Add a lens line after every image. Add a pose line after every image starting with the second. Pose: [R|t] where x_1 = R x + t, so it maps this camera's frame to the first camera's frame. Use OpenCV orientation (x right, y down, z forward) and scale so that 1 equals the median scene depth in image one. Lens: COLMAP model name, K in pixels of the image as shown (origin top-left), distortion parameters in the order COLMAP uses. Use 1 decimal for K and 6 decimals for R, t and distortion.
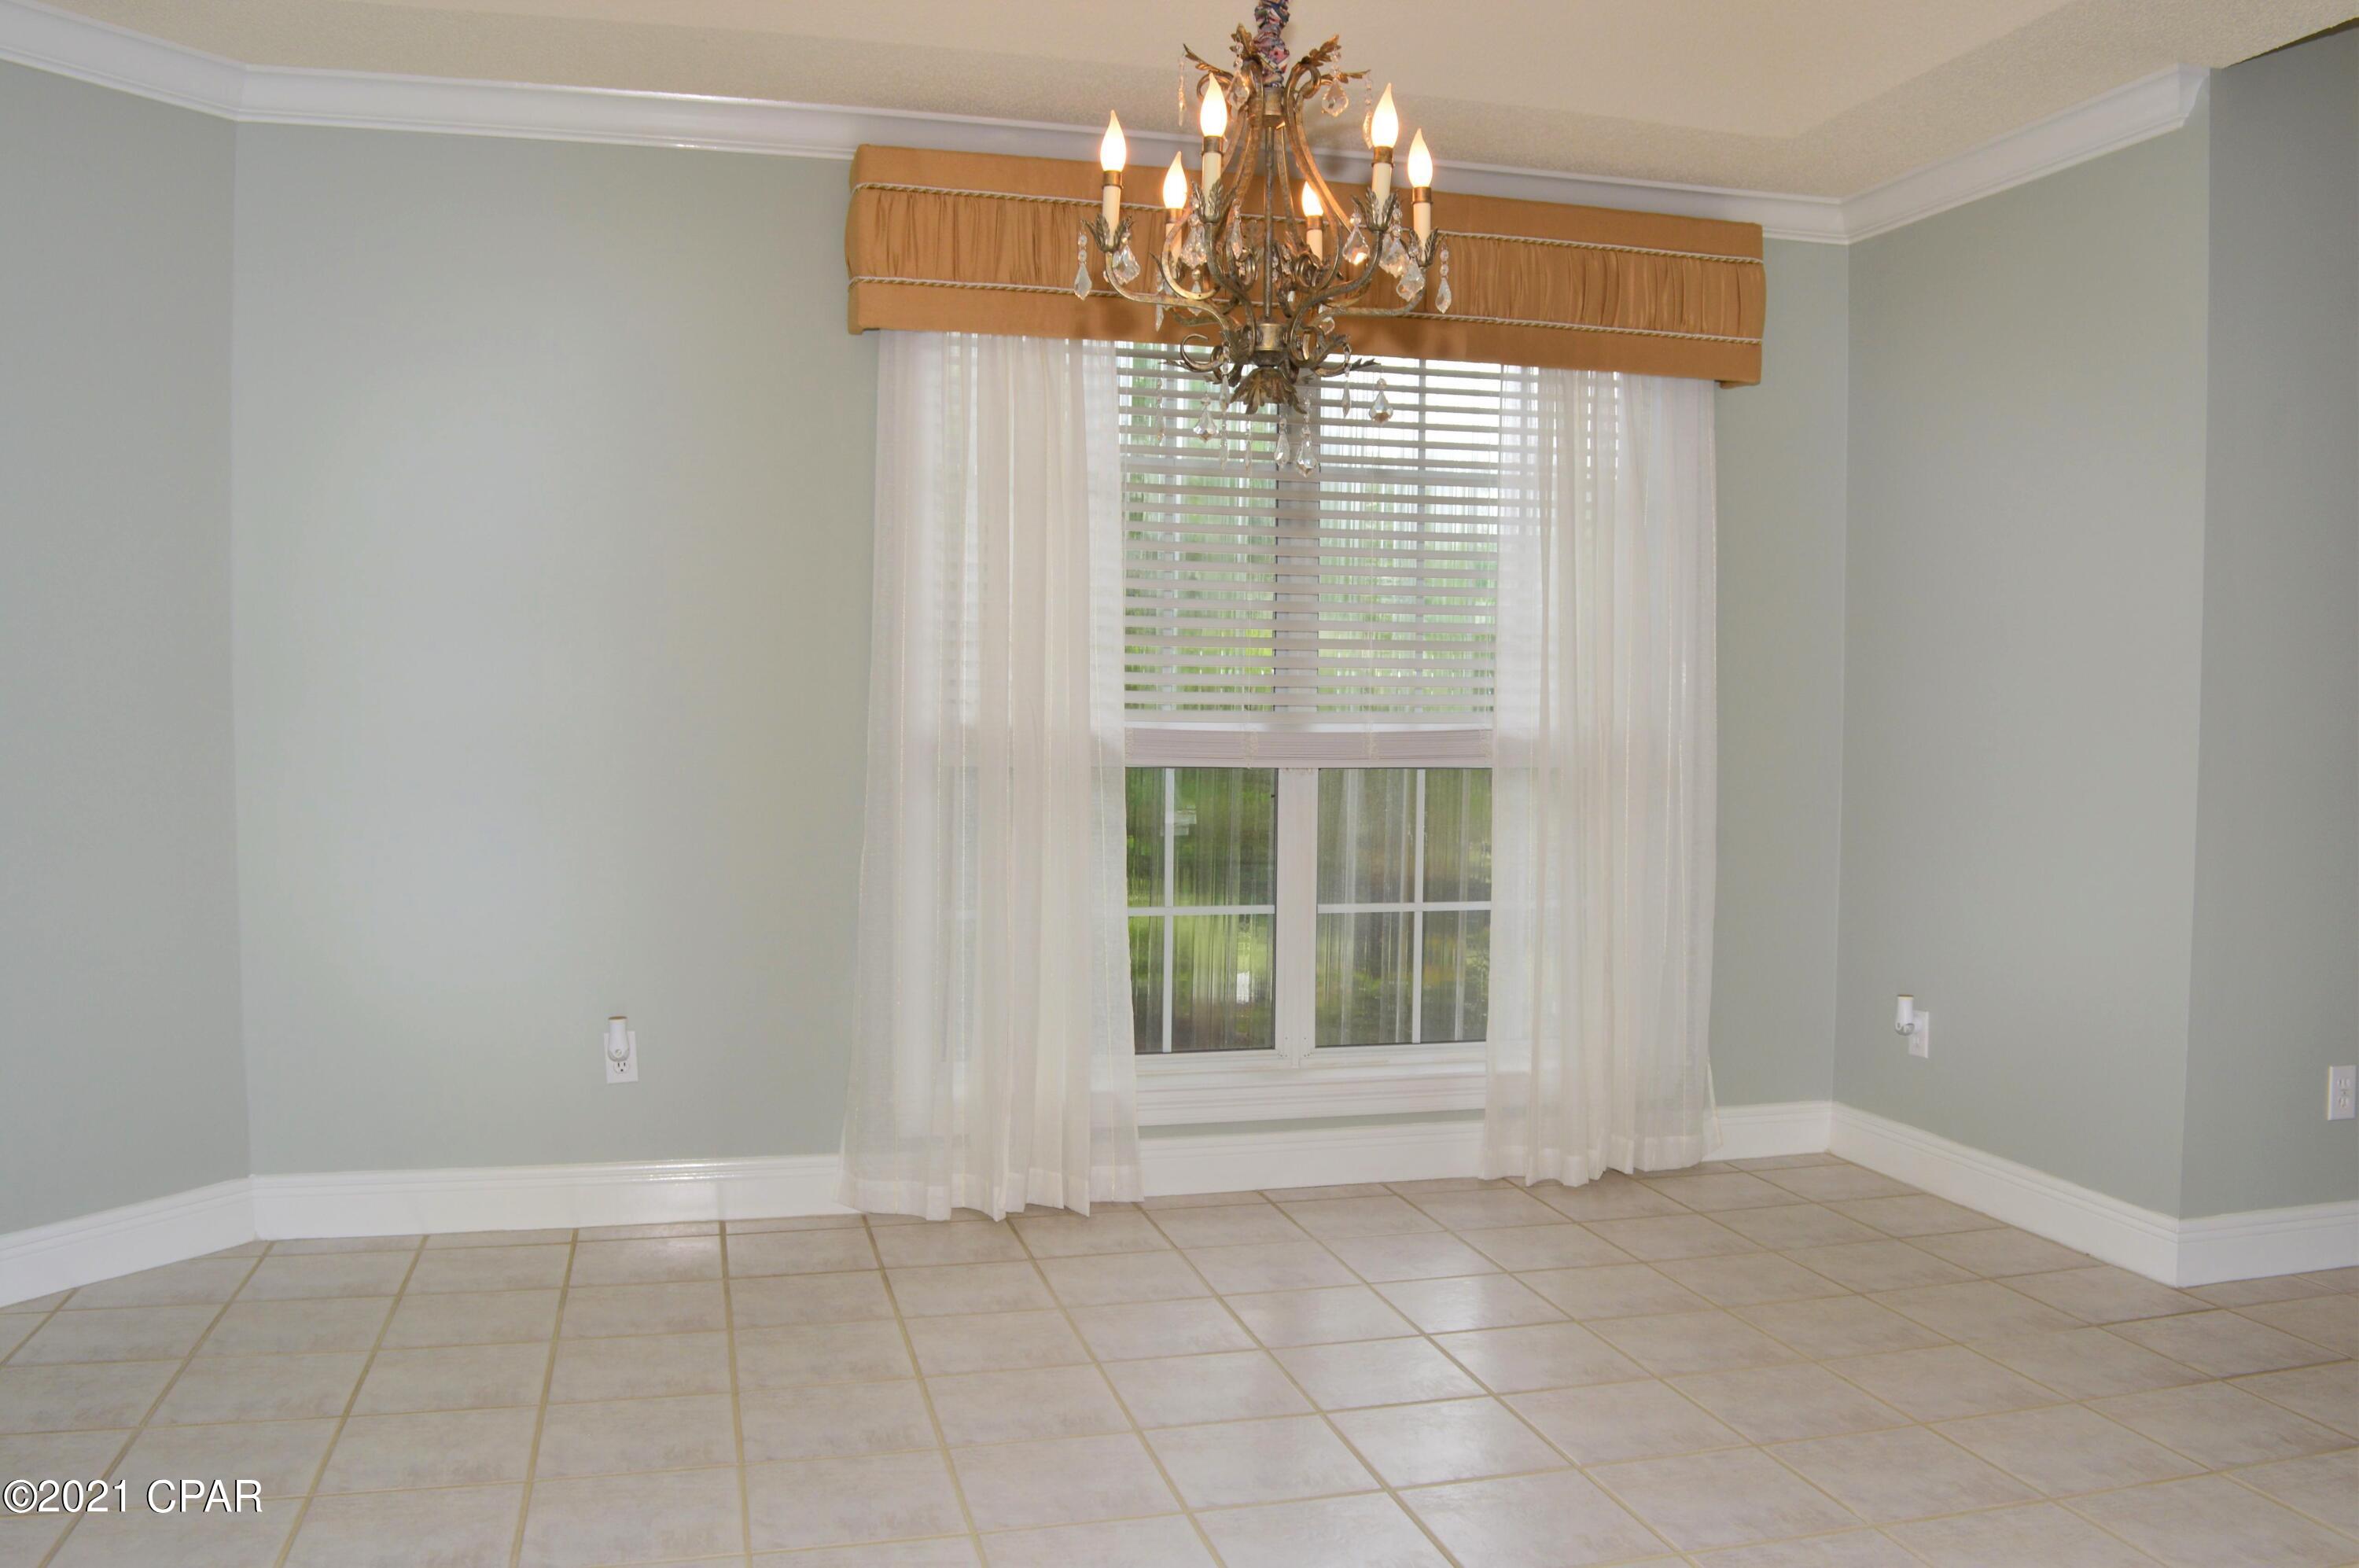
lens RADIAL K [[1840.7, 0, 1179.5], [0, 1840.7, 784.0], [0, 0, 1]] dist [-0.092548, 0.004103]
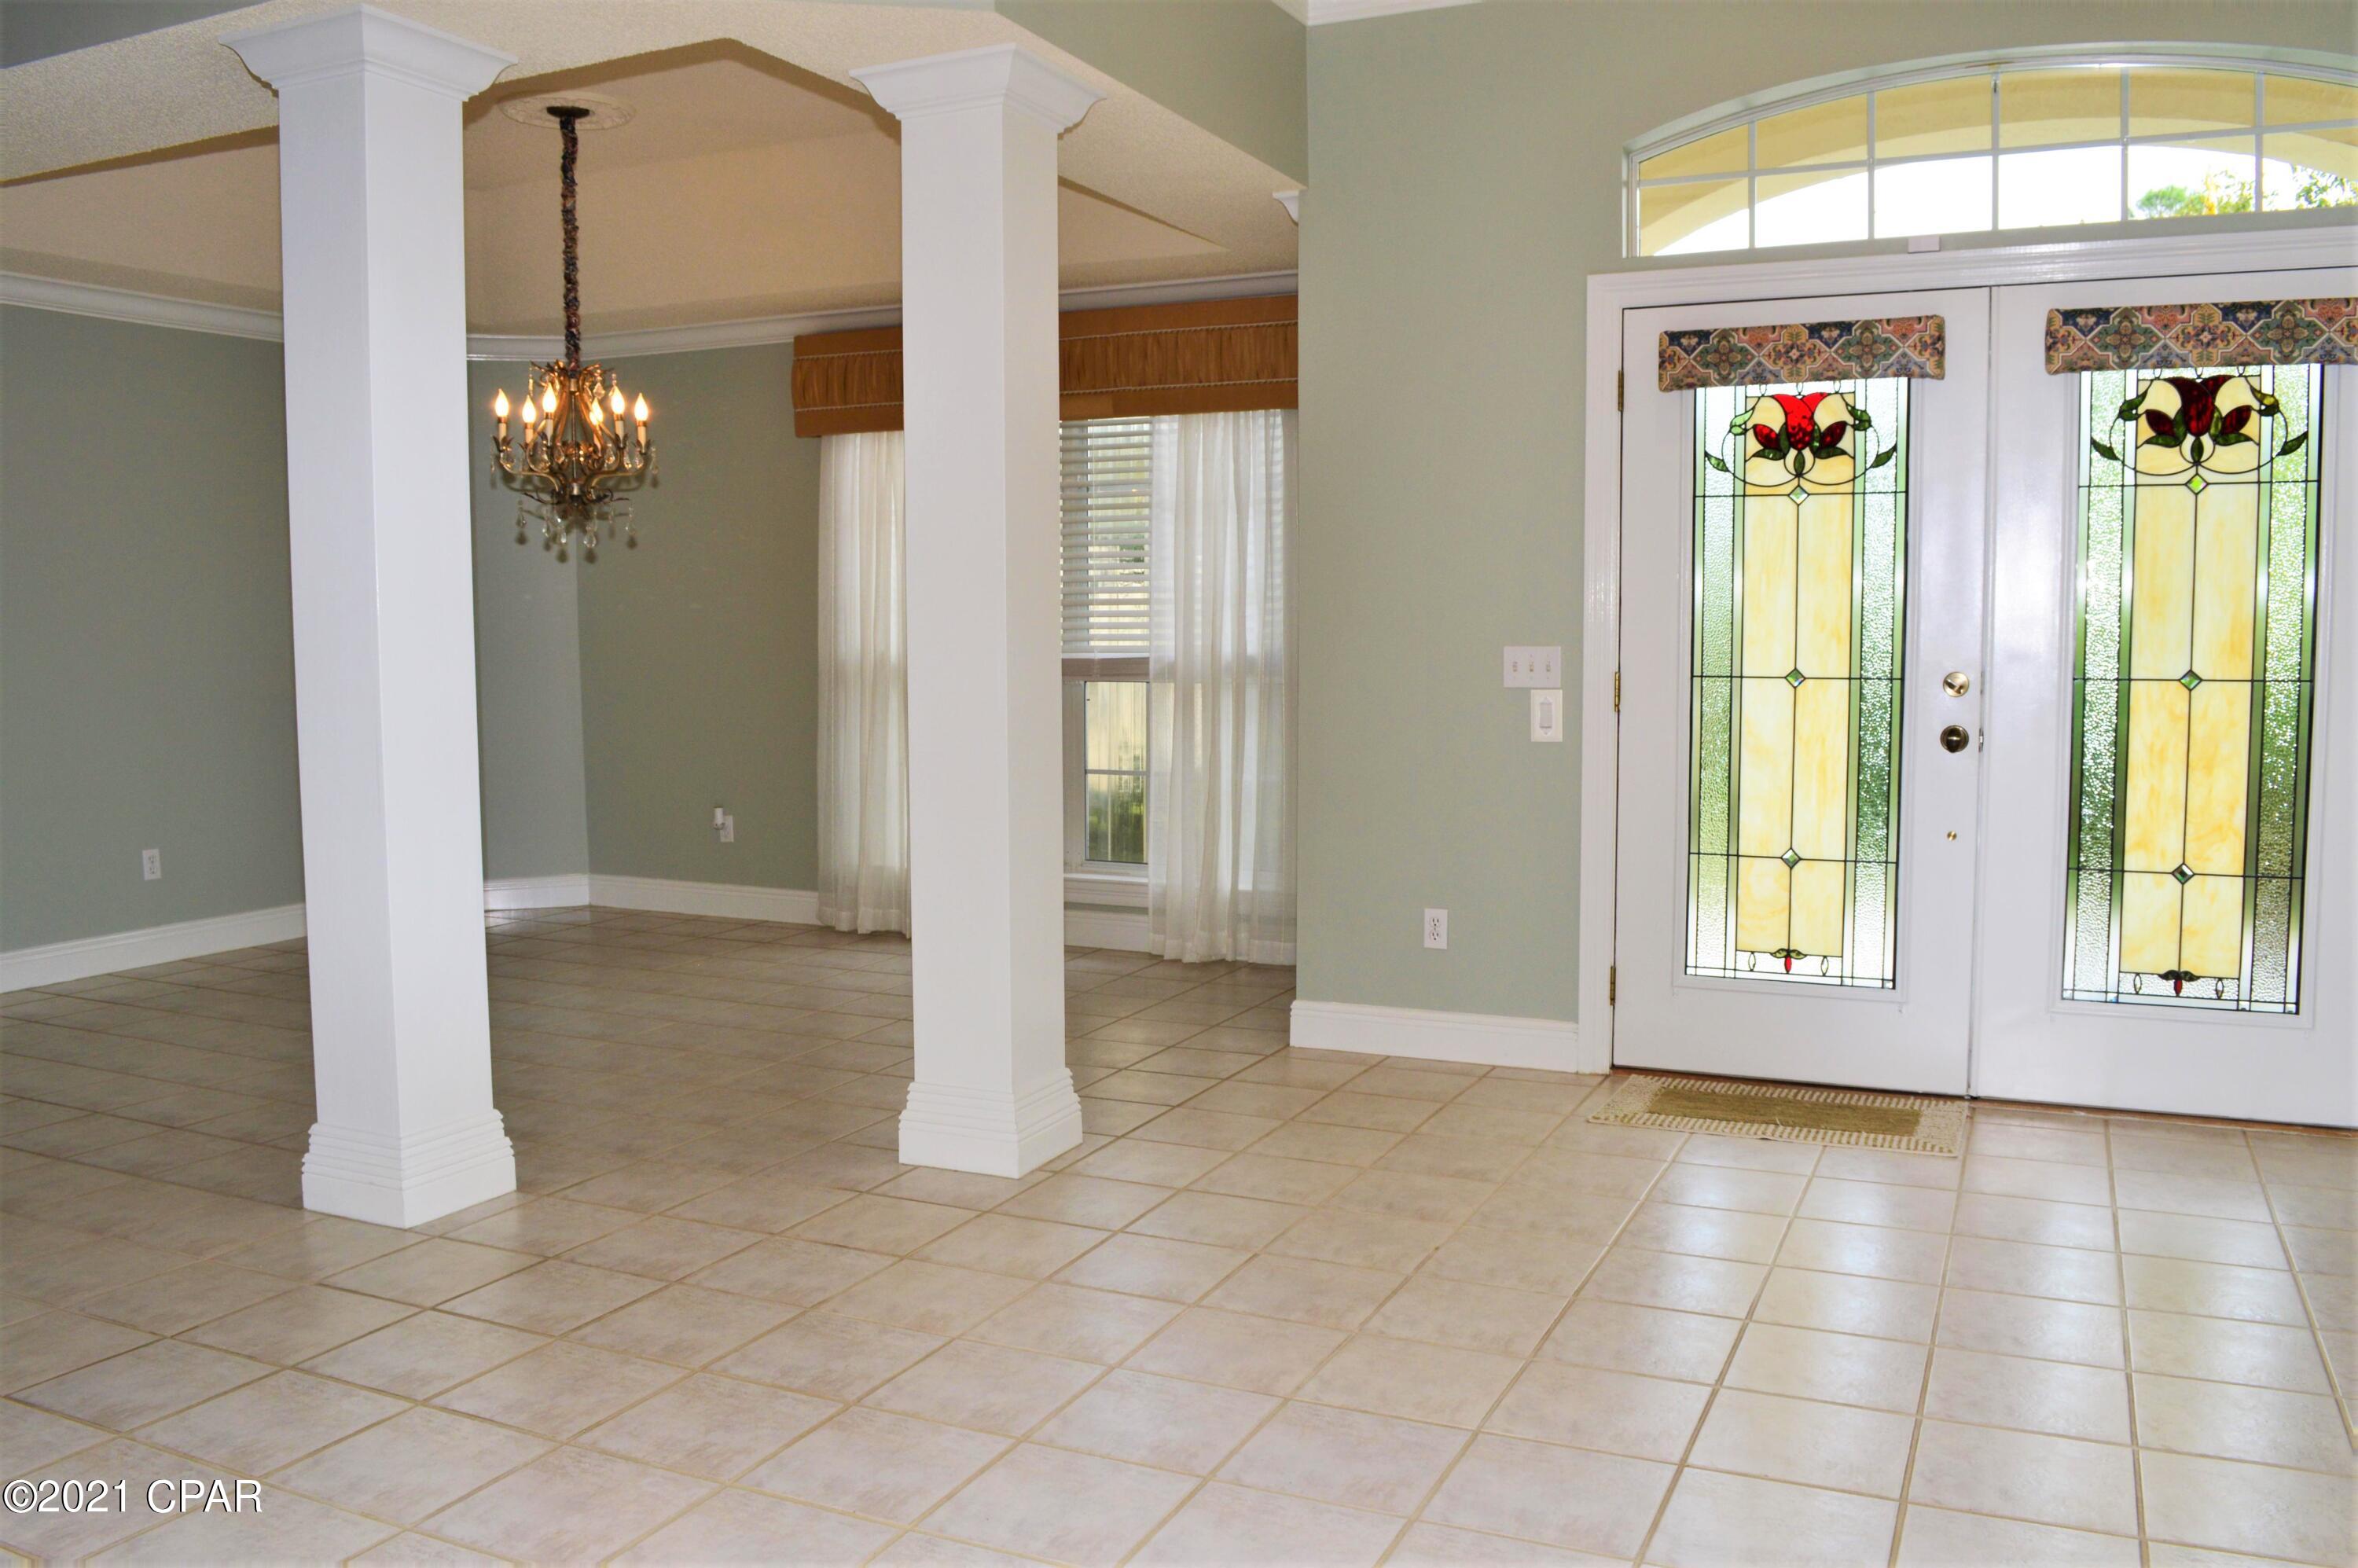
lens RADIAL K [[1868.7, 0, 1179.0], [0, 1868.7, 784.0], [0, 0, 1]] dist [-0.078649, -0.002144]
pose [[0.763489, 0.039221, -0.644629, 1.250350], [-0.014008, 0.998925, 0.044186, 0.008005], [0.645669, -0.024706, 0.763218, -0.172389]]
